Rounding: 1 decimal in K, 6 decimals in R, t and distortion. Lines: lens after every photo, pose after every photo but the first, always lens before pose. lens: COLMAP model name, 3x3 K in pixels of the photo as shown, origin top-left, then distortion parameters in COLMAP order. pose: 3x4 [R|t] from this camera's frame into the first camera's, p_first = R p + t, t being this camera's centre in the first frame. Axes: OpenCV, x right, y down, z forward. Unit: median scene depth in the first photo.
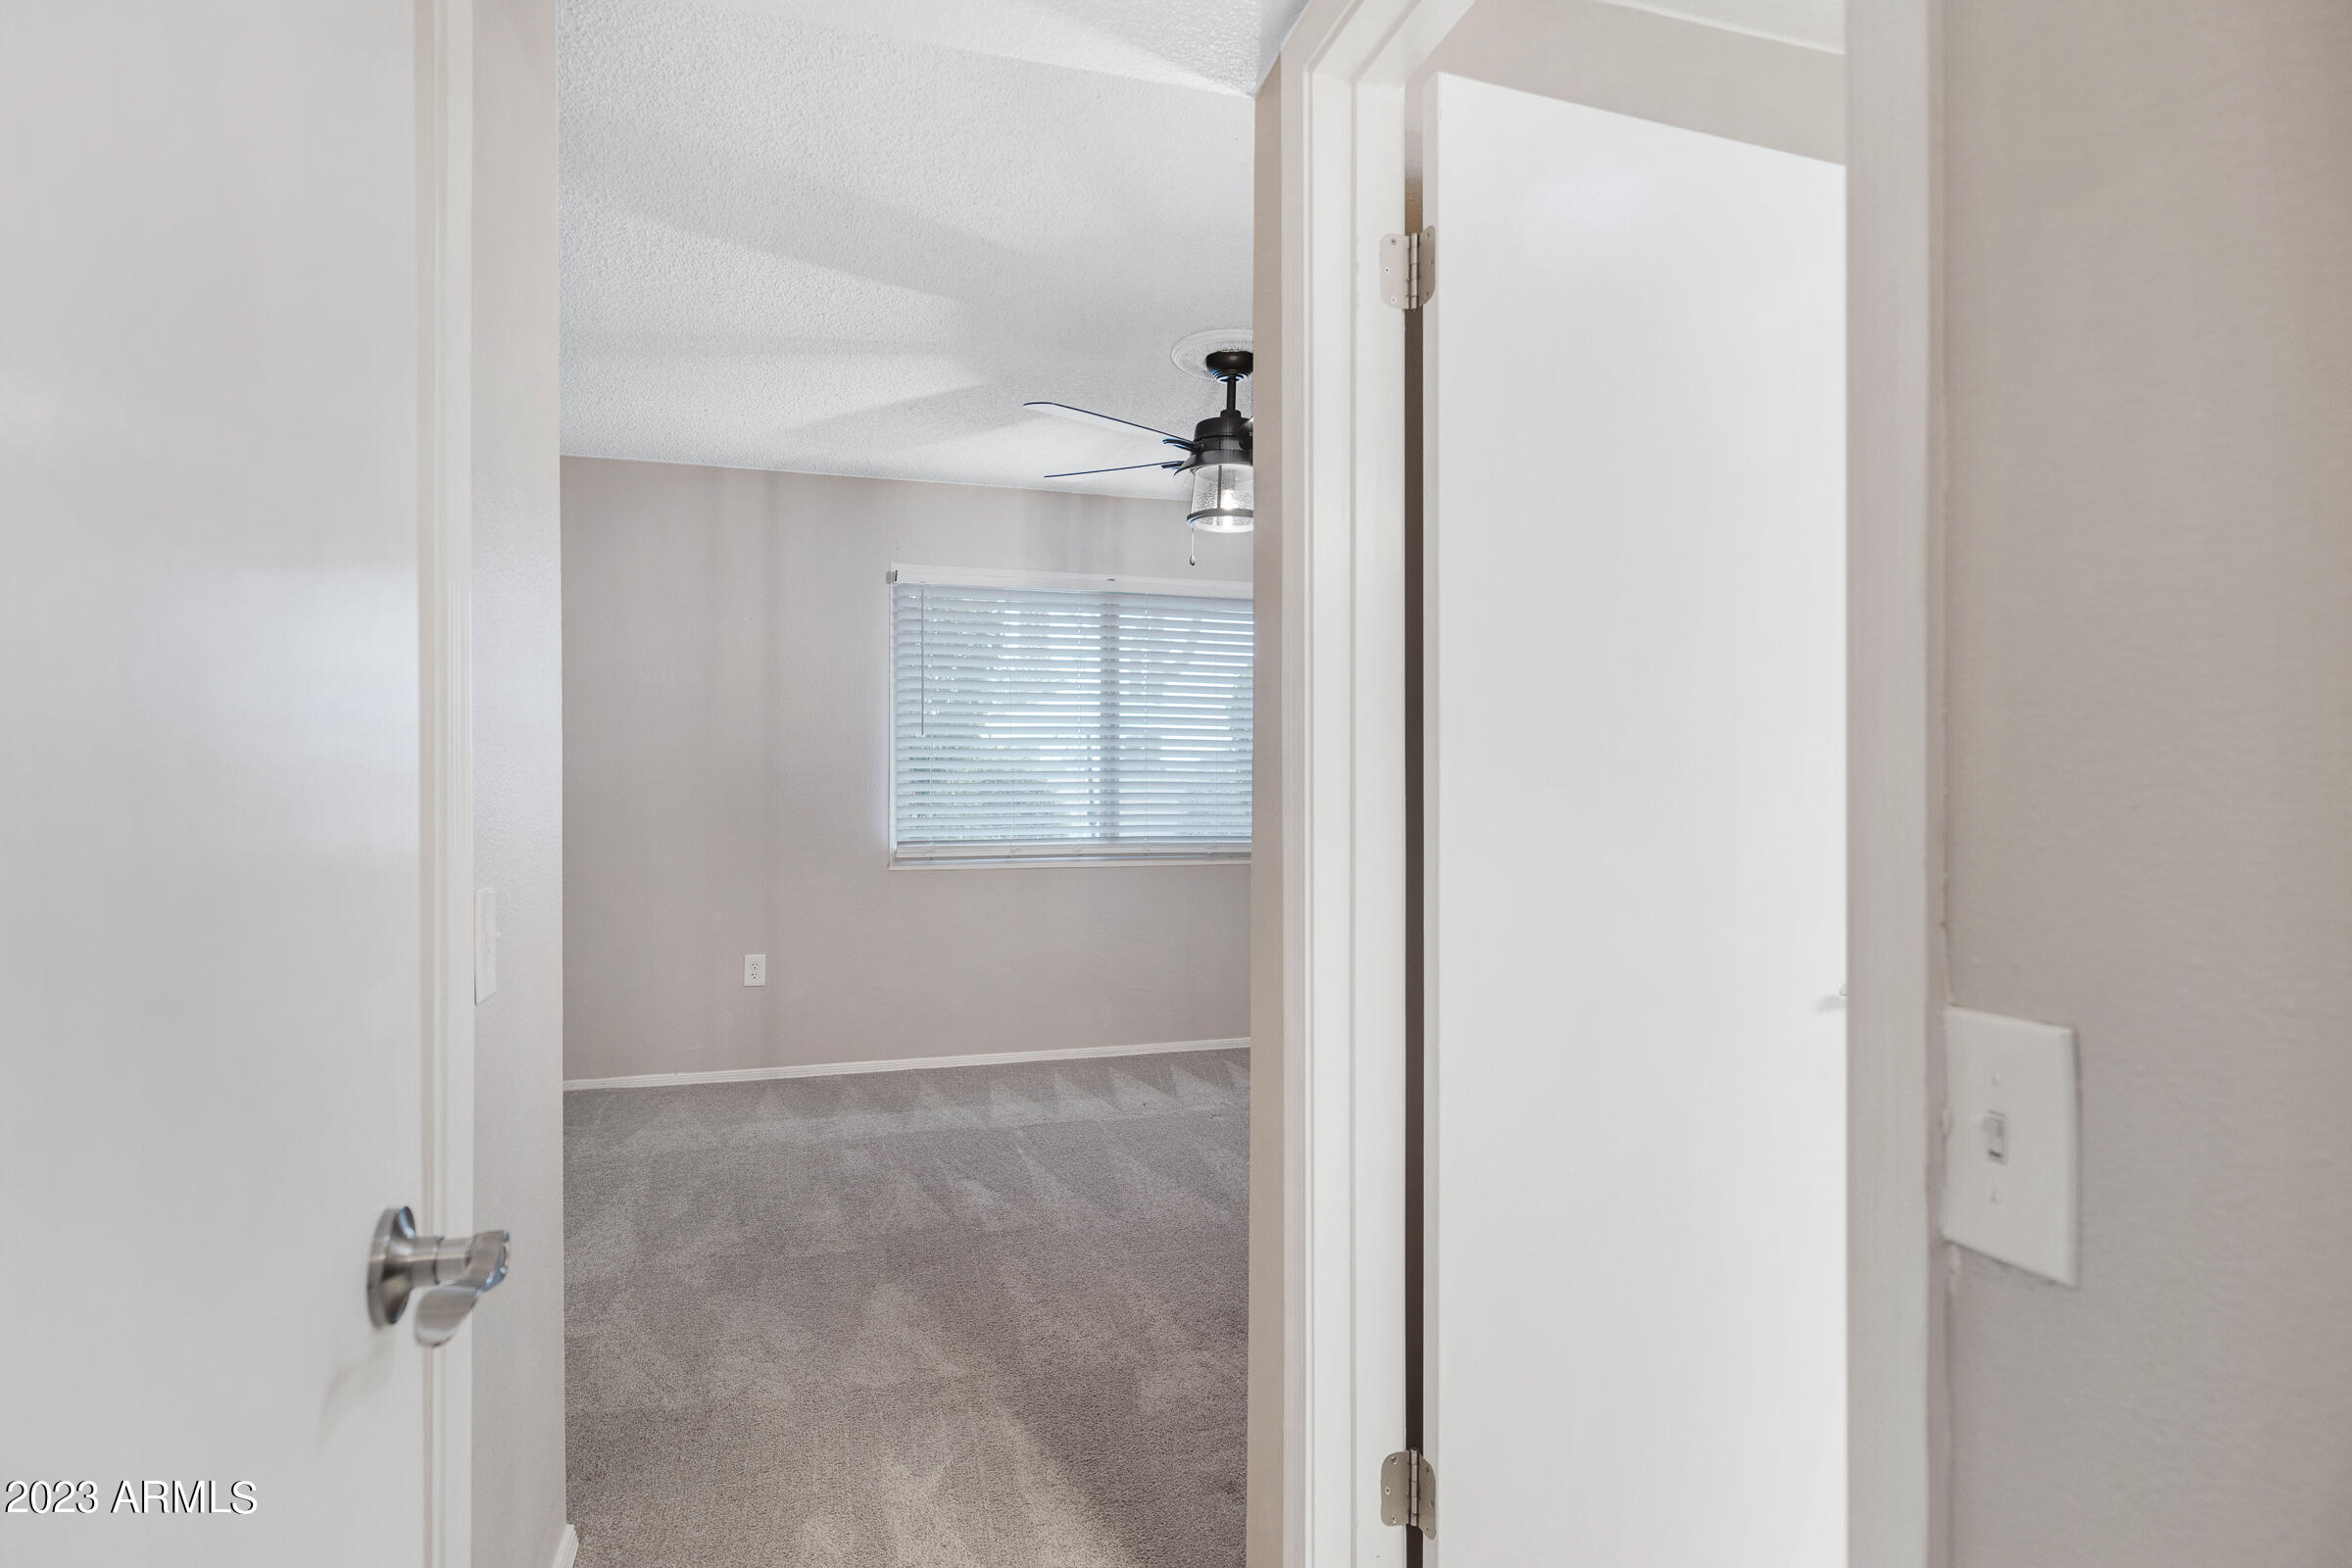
lens RADIAL K [[1307.0, 0, 1203.9], [0, 1307.0, 804.7], [0, 0, 1]] dist [0.001550, 0.000250]
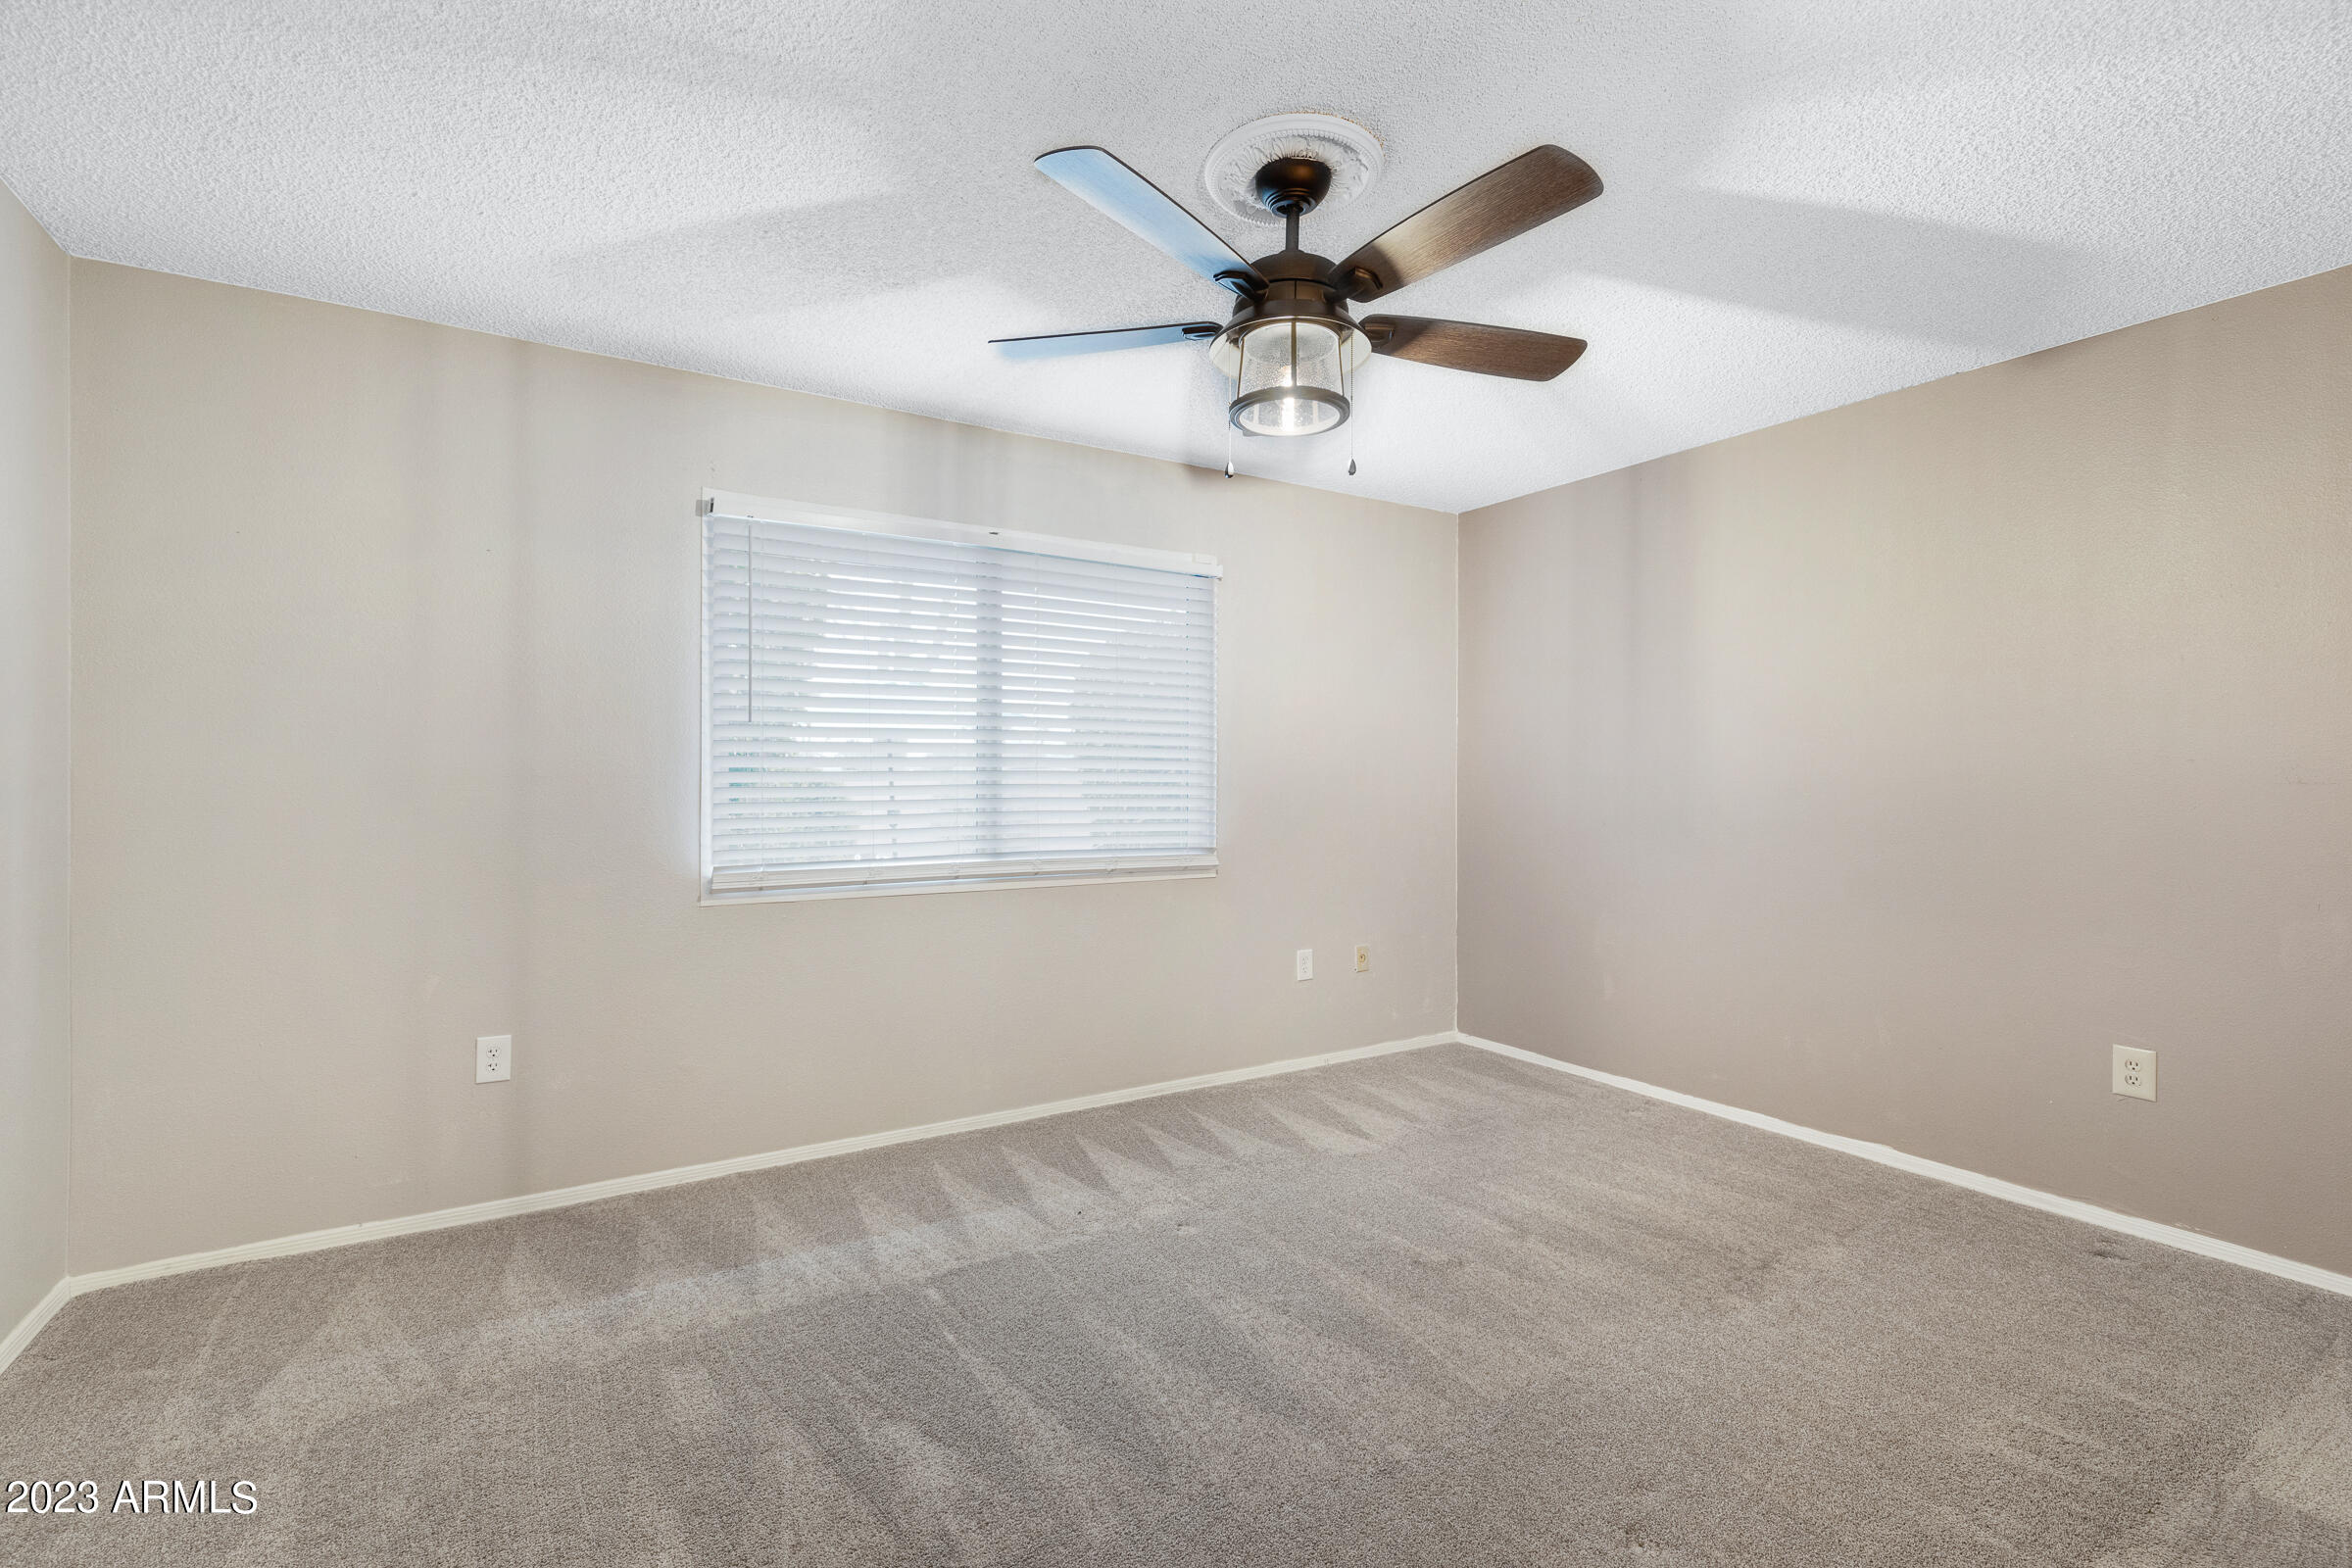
lens RADIAL K [[1059.4, 0, 1176.0], [0, 1059.4, 784.0], [0, 0, 1]] dist [0.000538, 0.000380]
pose [[0.965457, -0.001469, 0.260557, -0.152622], [0.003287, 0.999973, -0.006544, -0.015069], [-0.260541, 0.007174, 0.965436, 0.393796]]
